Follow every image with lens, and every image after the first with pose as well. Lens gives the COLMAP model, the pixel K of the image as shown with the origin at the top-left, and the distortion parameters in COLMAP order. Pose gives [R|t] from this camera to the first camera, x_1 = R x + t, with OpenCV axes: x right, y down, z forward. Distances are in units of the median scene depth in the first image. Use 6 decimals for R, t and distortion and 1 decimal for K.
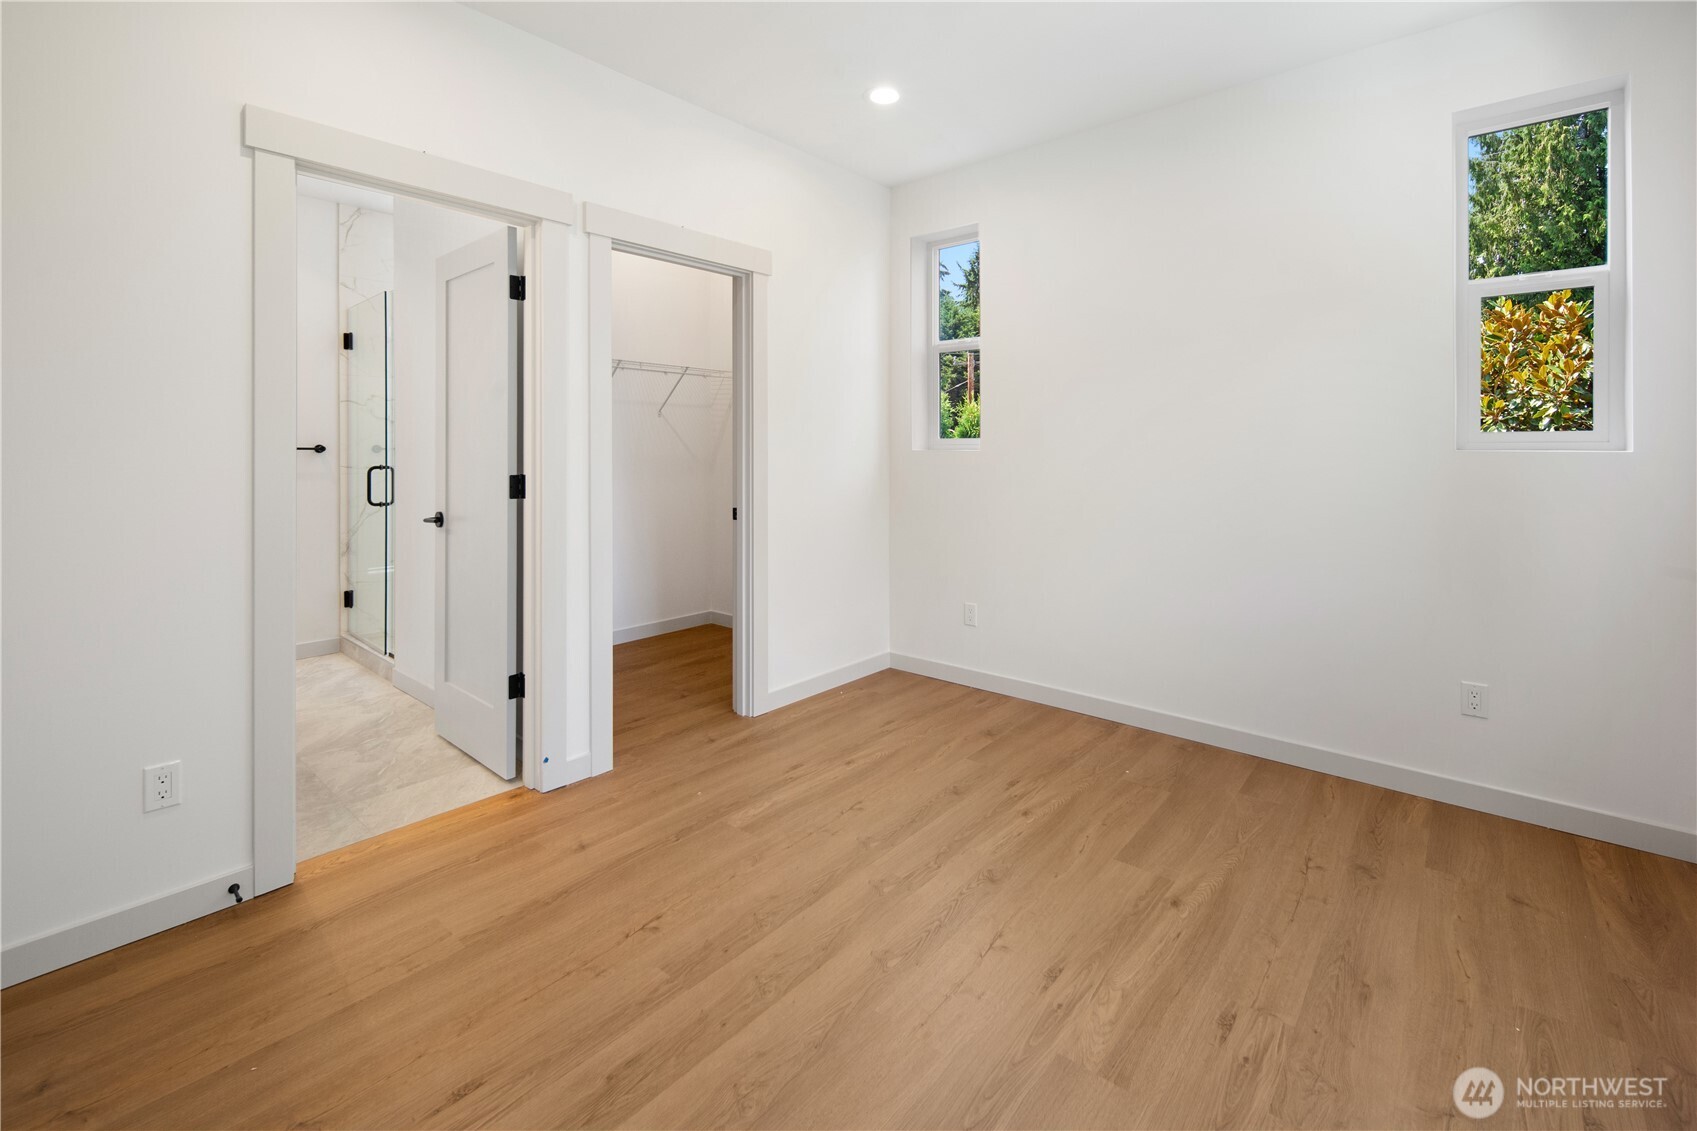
lens RADIAL K [[732.2, 0, 827.7], [0, 732.2, 565.6], [0, 0, 1]] dist [0.001252, 0.000214]
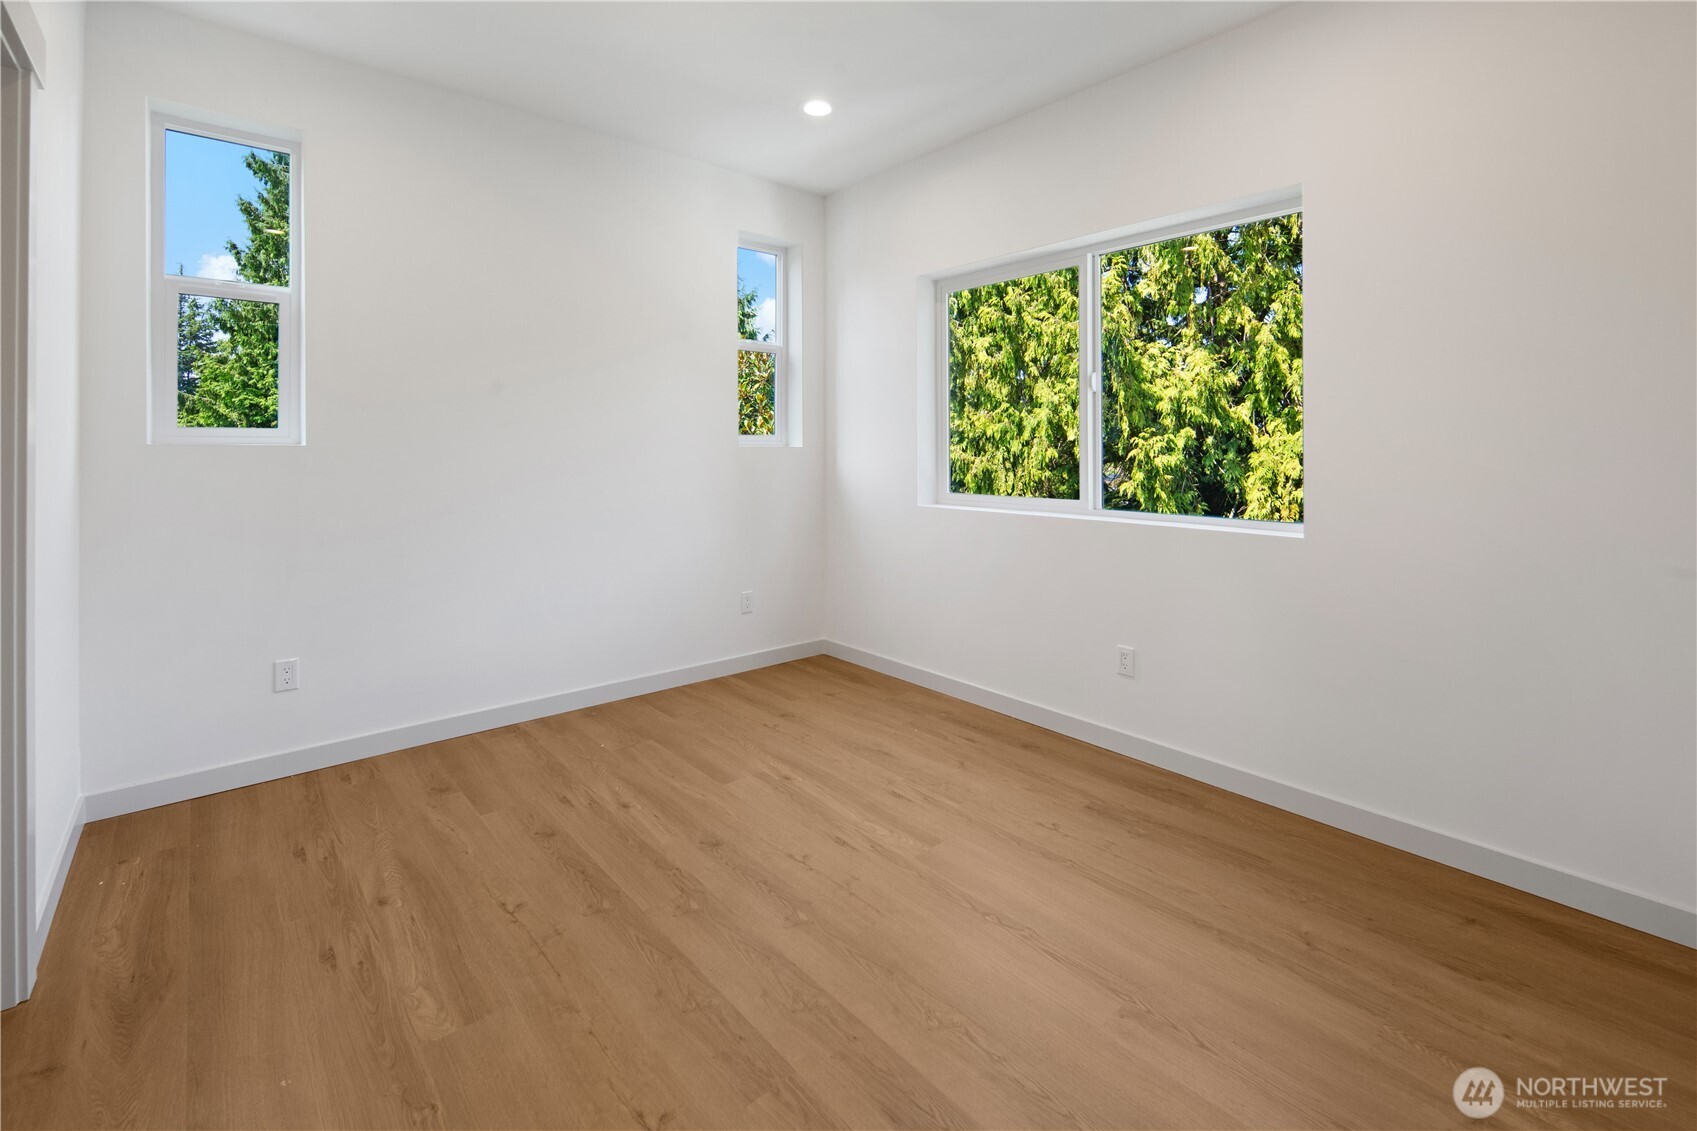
lens RADIAL K [[732.2, 0, 827.7], [0, 732.2, 565.6], [0, 0, 1]] dist [0.001252, 0.000214]
pose [[0.146109, -0.157167, 0.976704, -0.902111], [0.150625, 0.979322, 0.135056, -0.130032], [-0.977734, 0.127383, 0.166761, 0.692719]]
